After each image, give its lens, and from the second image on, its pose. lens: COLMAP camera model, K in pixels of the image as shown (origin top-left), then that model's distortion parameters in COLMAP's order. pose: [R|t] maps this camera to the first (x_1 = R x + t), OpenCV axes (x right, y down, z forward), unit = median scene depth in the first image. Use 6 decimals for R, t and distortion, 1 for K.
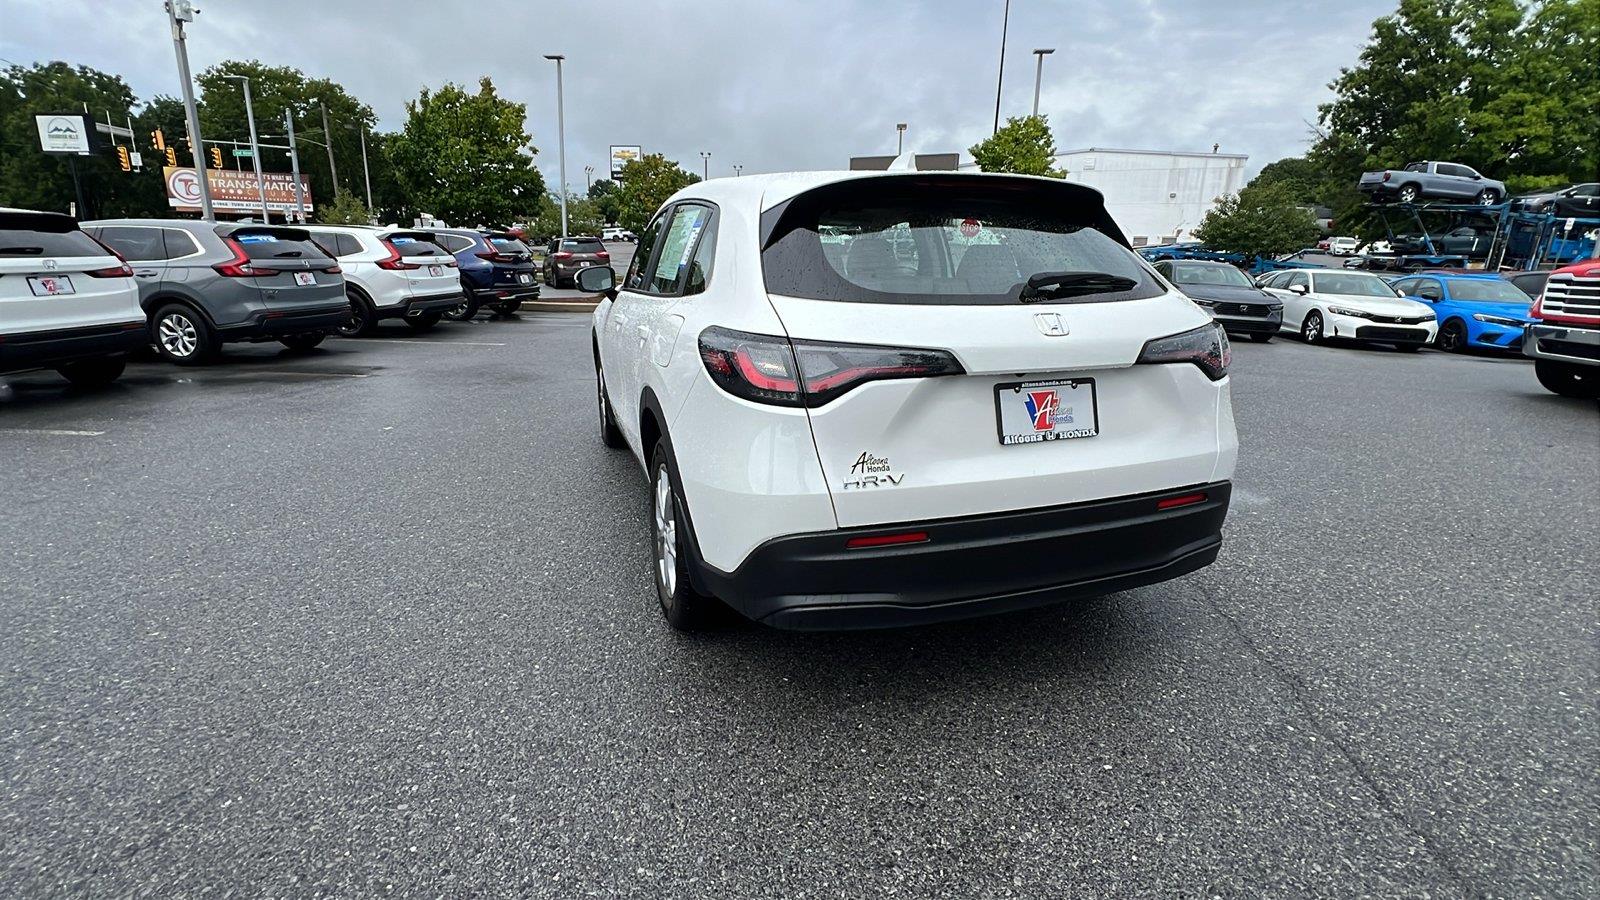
lens RADIAL K [[732.4, 0, 793.1], [0, 732.4, 451.7], [0, 0, 1]] dist [-0.002948, 0.000854]
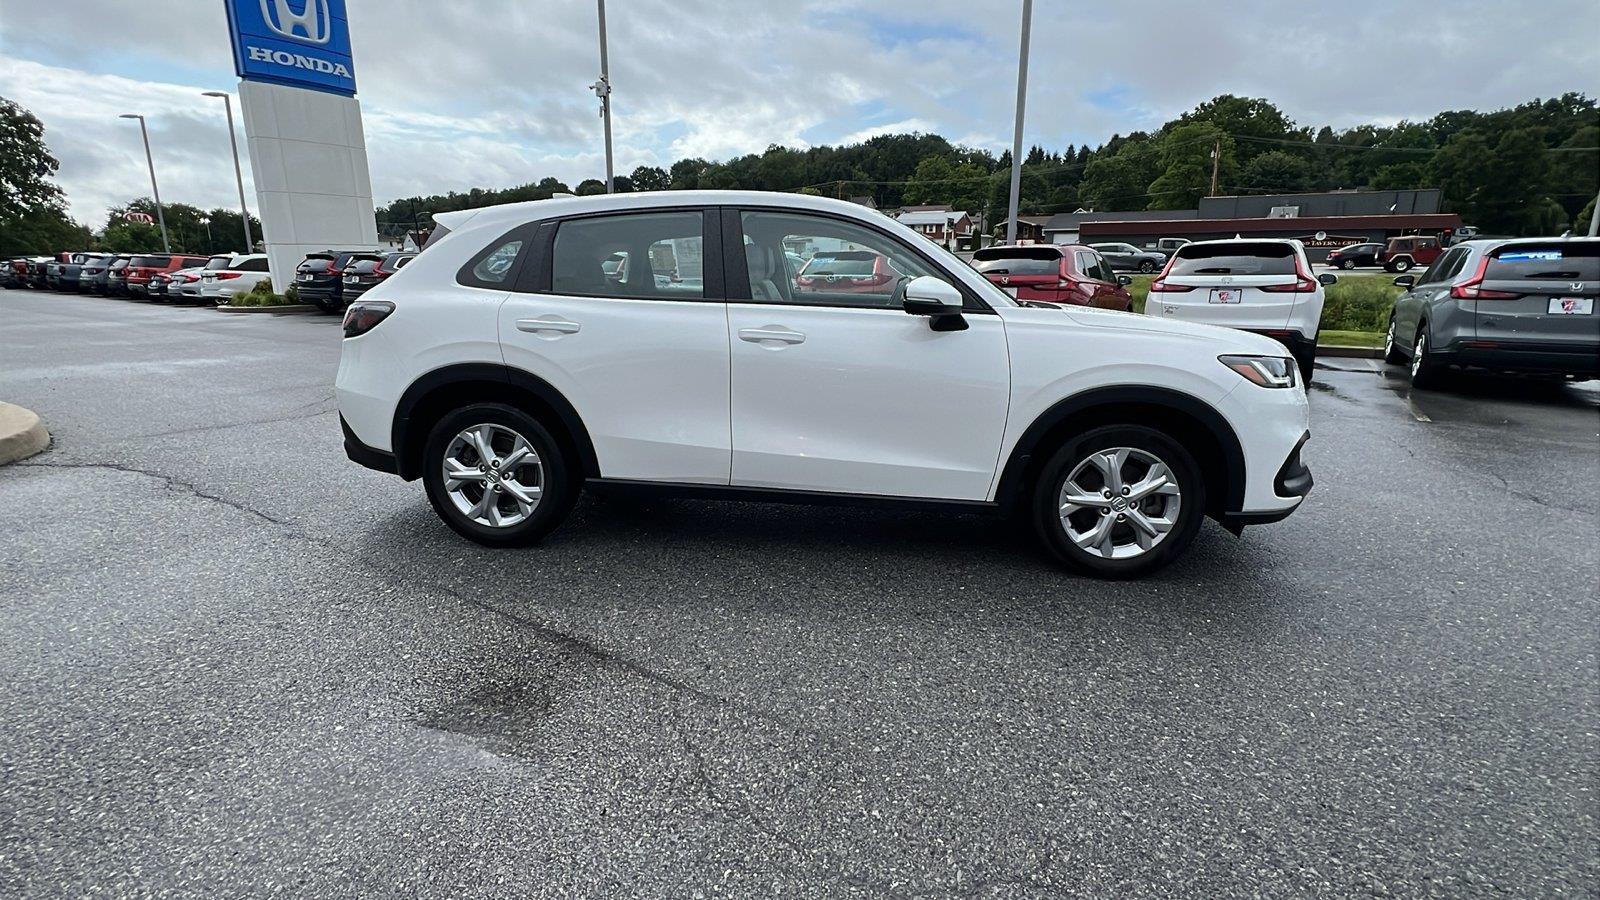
lens RADIAL K [[732.4, 0, 793.3], [0, 732.4, 448.9], [0, 0, 1]] dist [-0.002948, 0.000854]
pose [[-0.417570, 0.204850, -0.885252, 0.253571], [-0.242659, 0.913731, 0.325902, -0.096767], [0.875644, 0.350902, -0.331838, 0.379040]]
